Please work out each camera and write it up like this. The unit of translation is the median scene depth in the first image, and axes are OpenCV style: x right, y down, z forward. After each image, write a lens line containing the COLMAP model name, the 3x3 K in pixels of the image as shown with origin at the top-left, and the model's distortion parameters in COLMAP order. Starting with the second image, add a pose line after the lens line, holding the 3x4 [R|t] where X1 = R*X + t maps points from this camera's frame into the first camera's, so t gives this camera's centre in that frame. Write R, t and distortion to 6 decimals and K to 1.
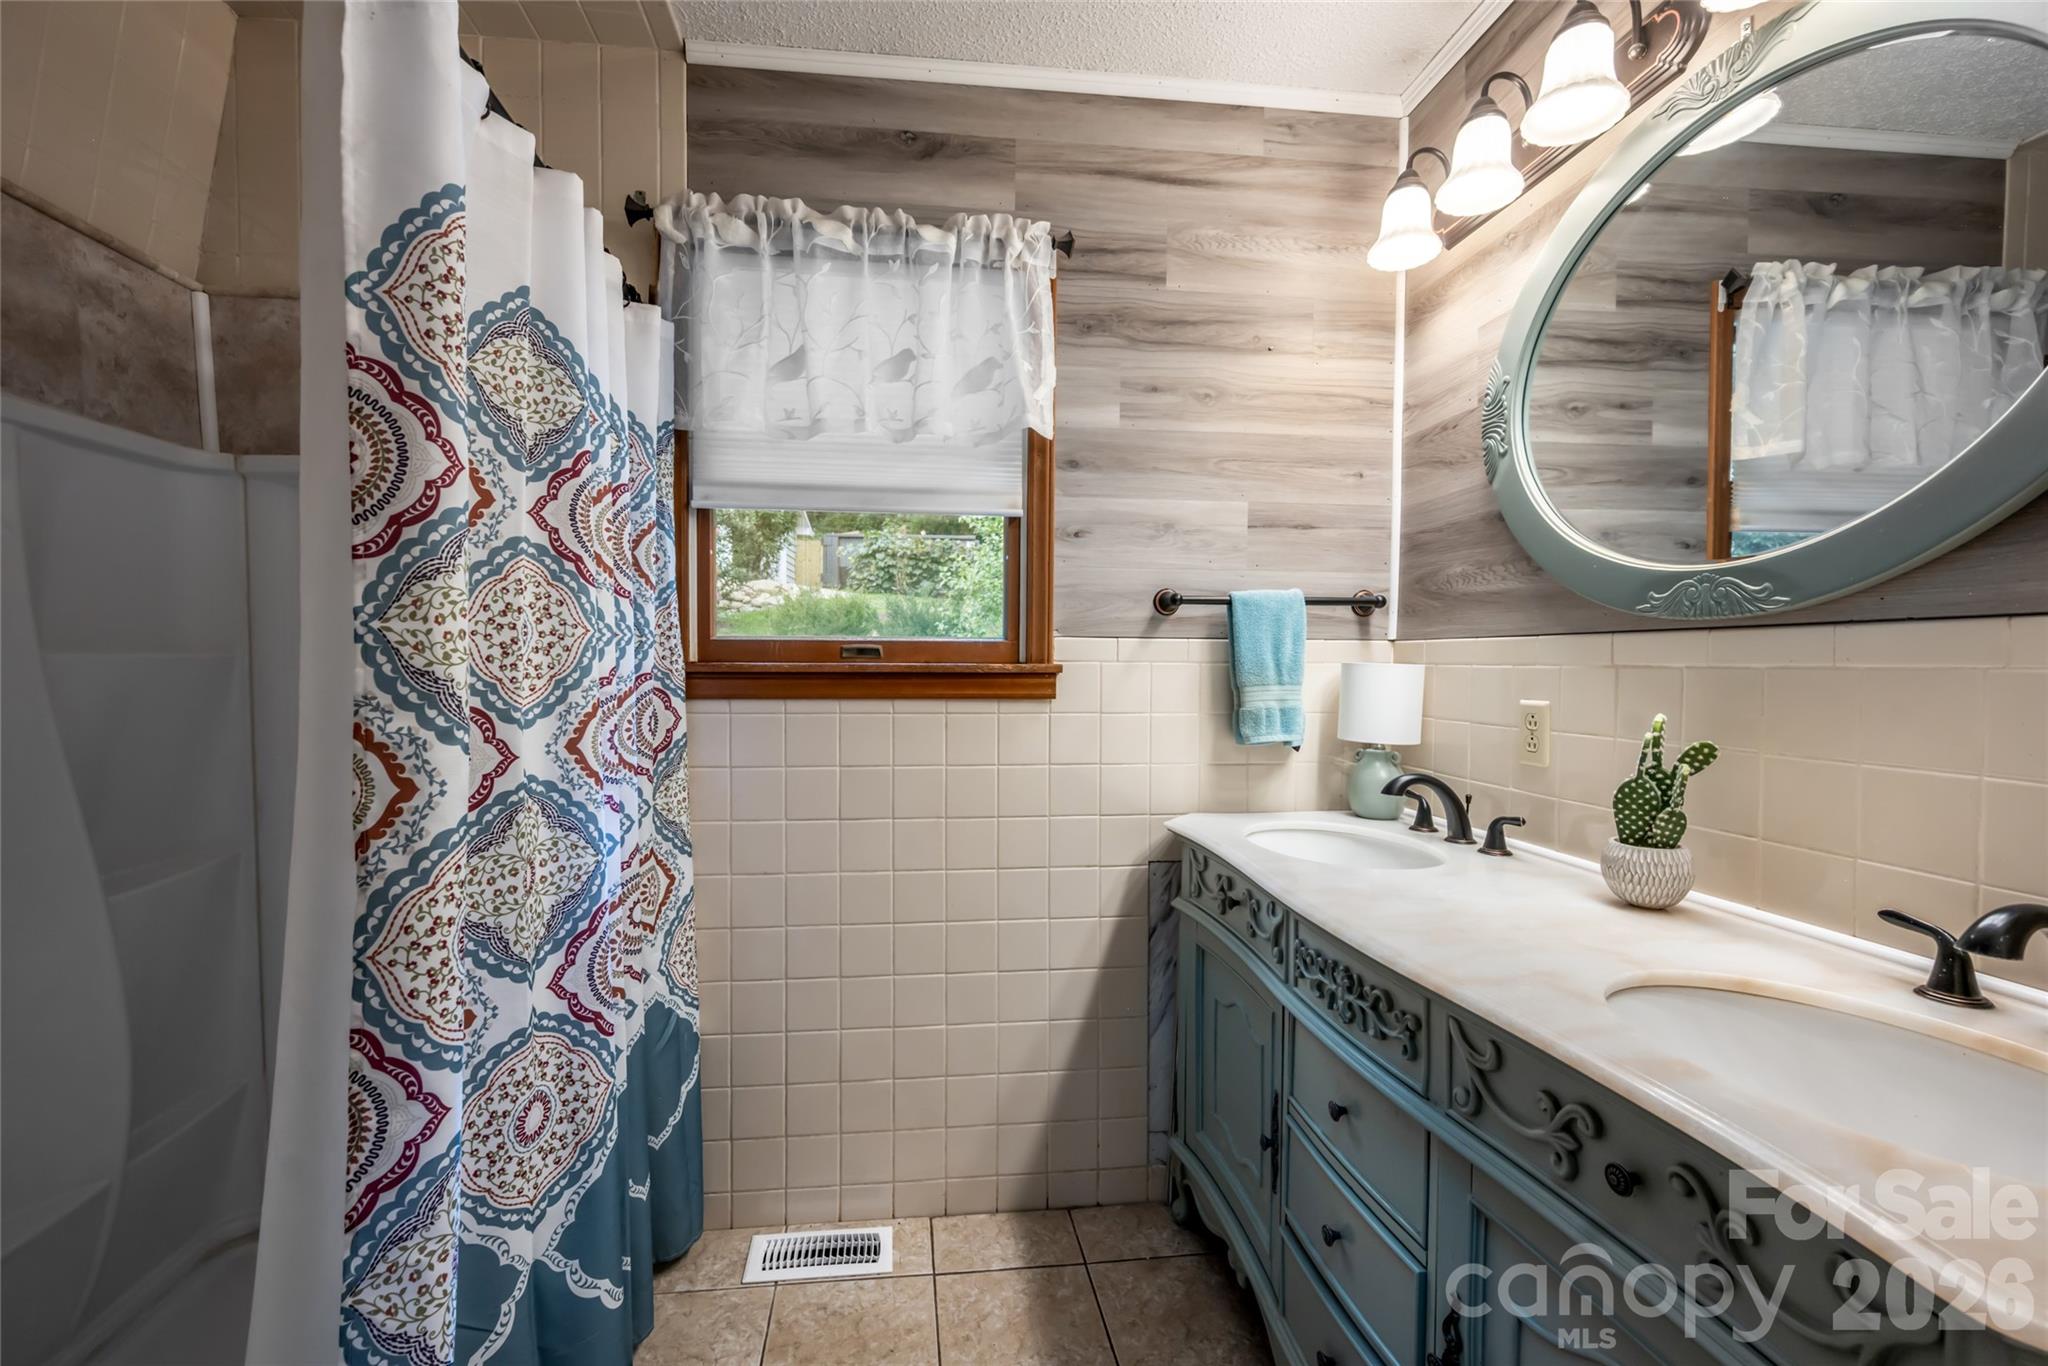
lens RADIAL K [[825.7, 0, 1018.0], [0, 825.7, 682.6], [0, 0, 1]] dist [0.001771, 0.000119]
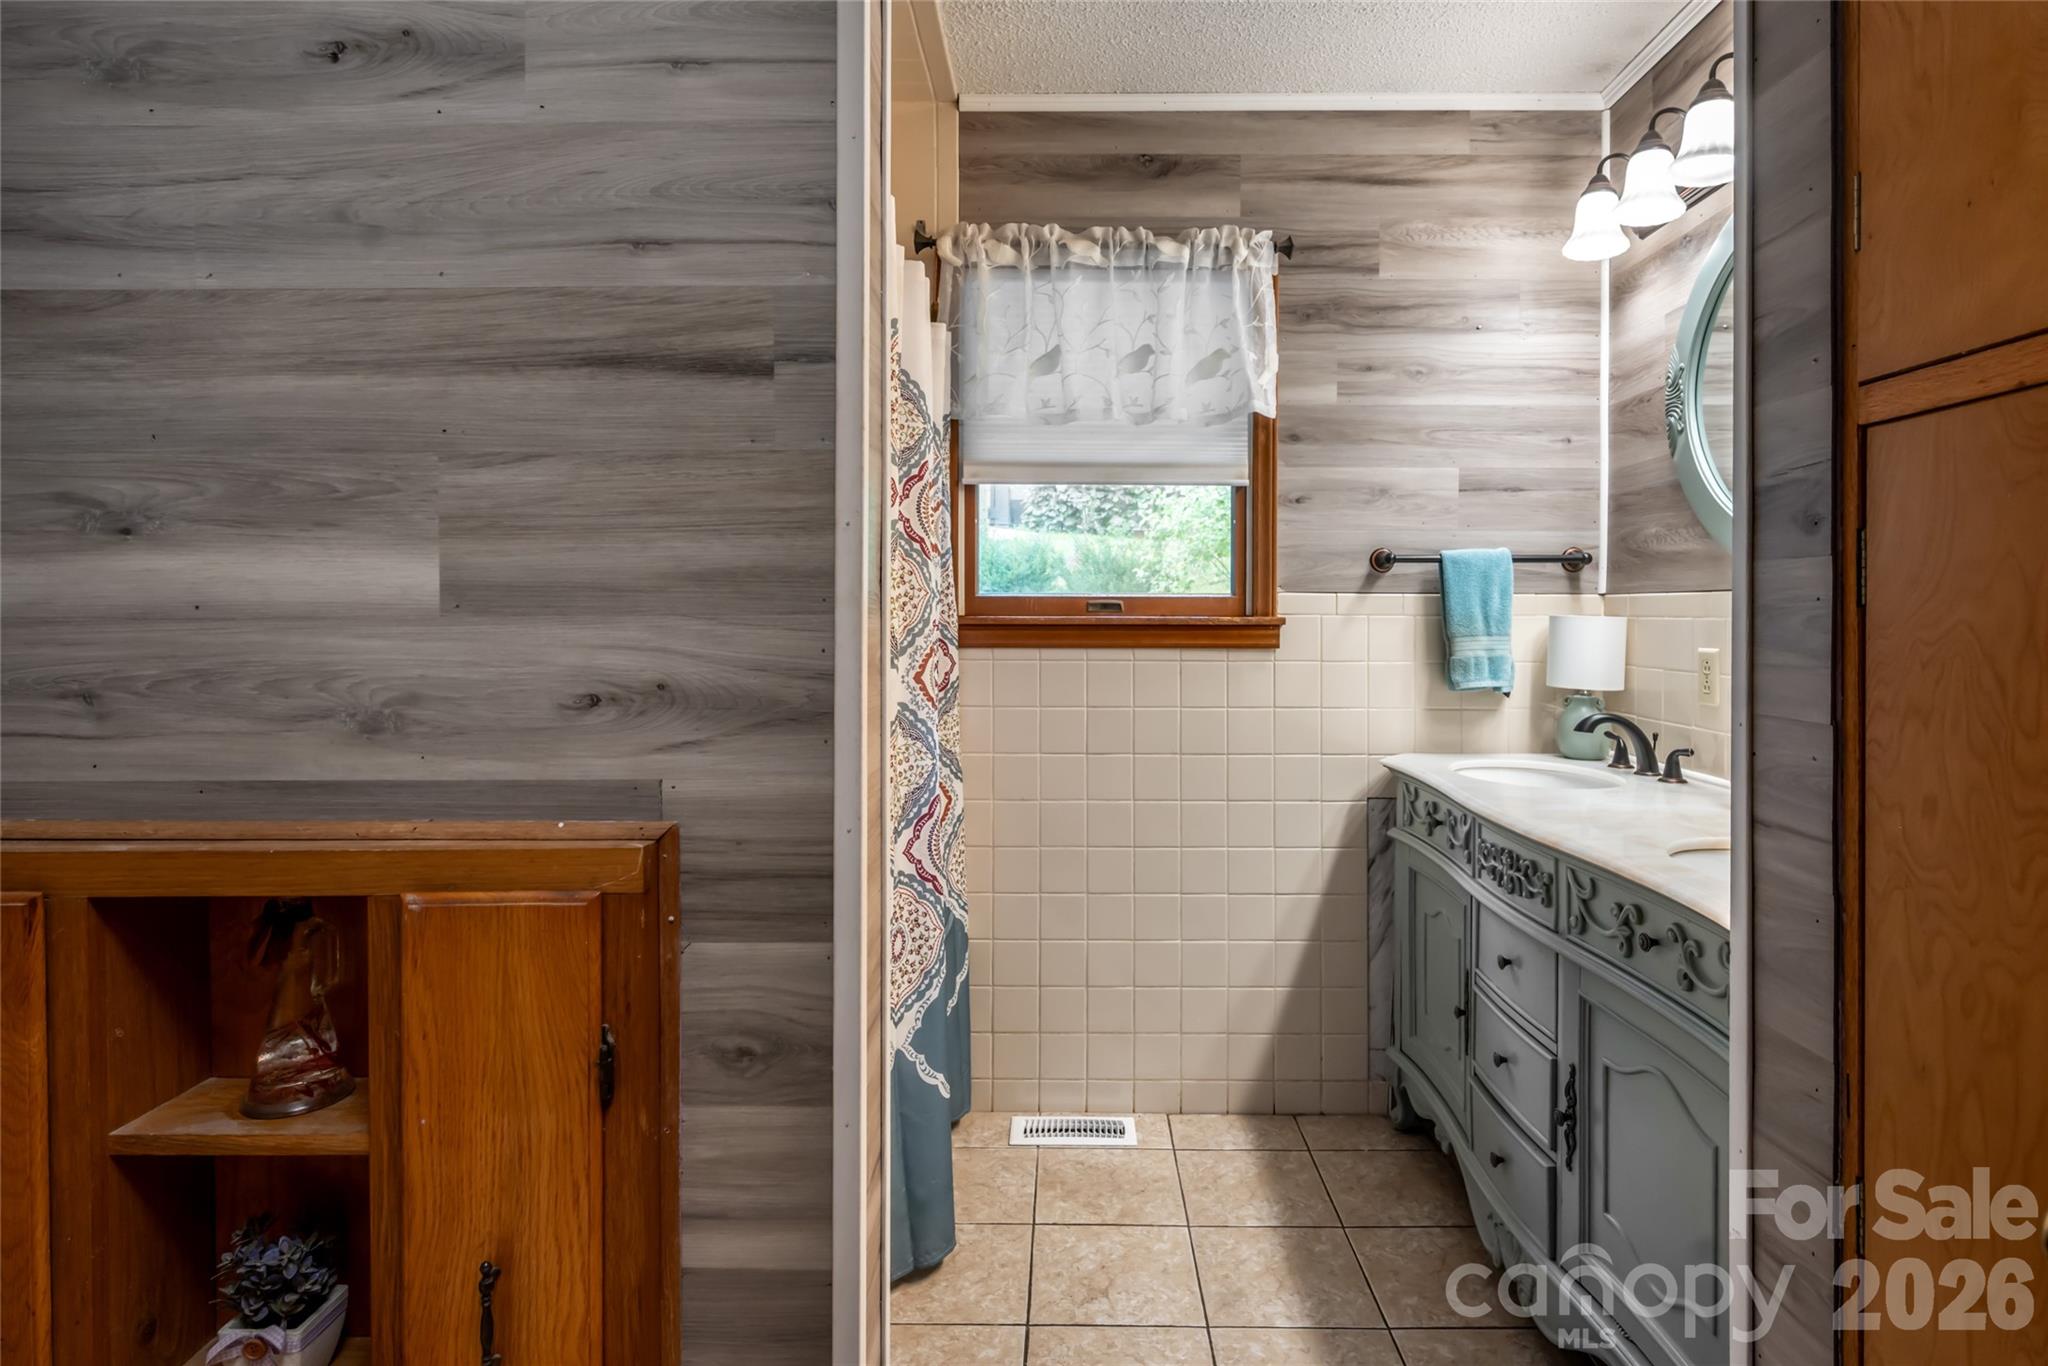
lens RADIAL K [[944.5, 0, 1081.9], [0, 944.5, 605.9], [0, 0, 1]] dist [-0.003332, -0.001145]
pose [[0.987208, -0.003527, -0.159397, -0.015121], [-0.001922, 0.999419, -0.034015, 0.006914], [0.159424, 0.033887, 0.986628, -0.314891]]
